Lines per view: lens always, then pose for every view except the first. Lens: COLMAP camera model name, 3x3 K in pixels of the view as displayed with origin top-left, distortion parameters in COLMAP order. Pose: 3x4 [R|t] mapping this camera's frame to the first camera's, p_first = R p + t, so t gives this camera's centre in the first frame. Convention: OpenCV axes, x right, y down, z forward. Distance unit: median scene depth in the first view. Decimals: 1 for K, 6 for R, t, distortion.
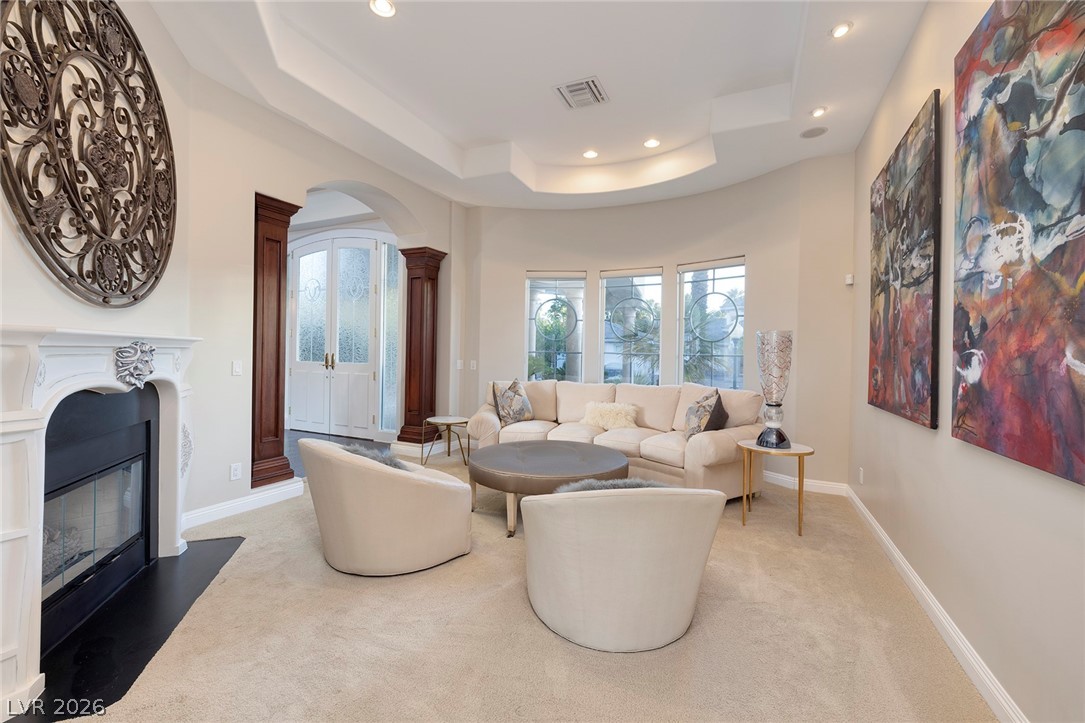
lens RADIAL K [[463.1, 0, 541.2], [0, 463.1, 357.7], [0, 0, 1]] dist [0.001810, 0.000020]
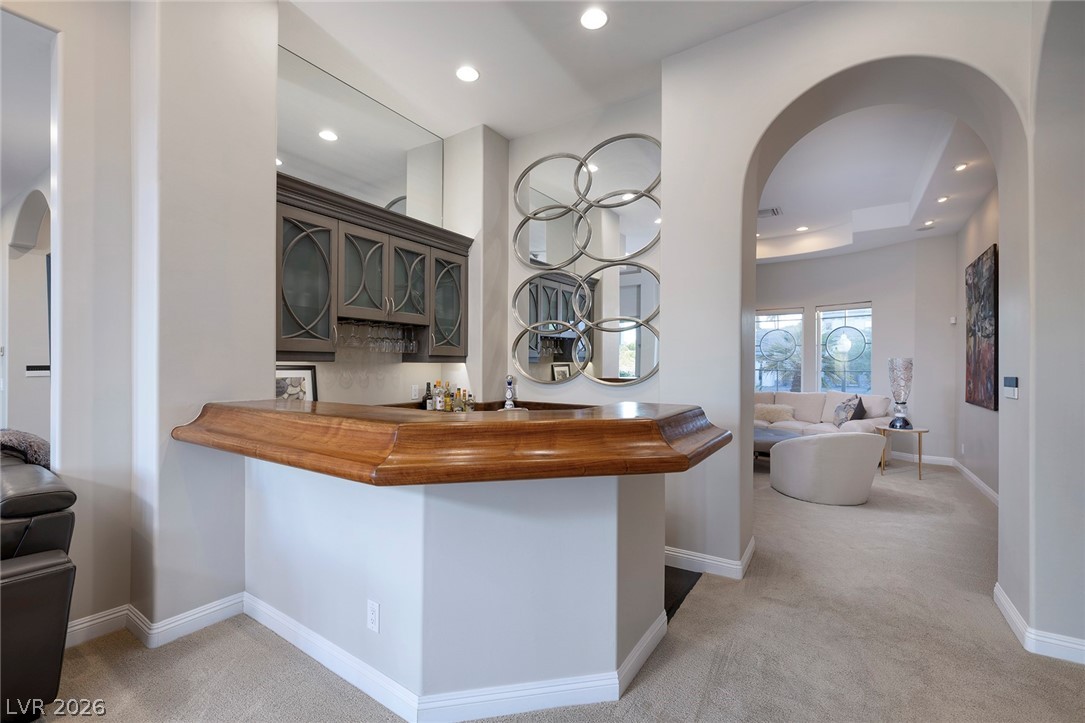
lens RADIAL K [[463.1, 0, 542.3], [0, 463.1, 367.0], [0, 0, 1]] dist [0.001810, 0.000020]
pose [[0.988041, -0.009986, -0.153869, -0.522999], [0.009221, 0.999941, -0.005683, -0.029755], [0.153917, 0.004196, 0.988075, -0.858073]]
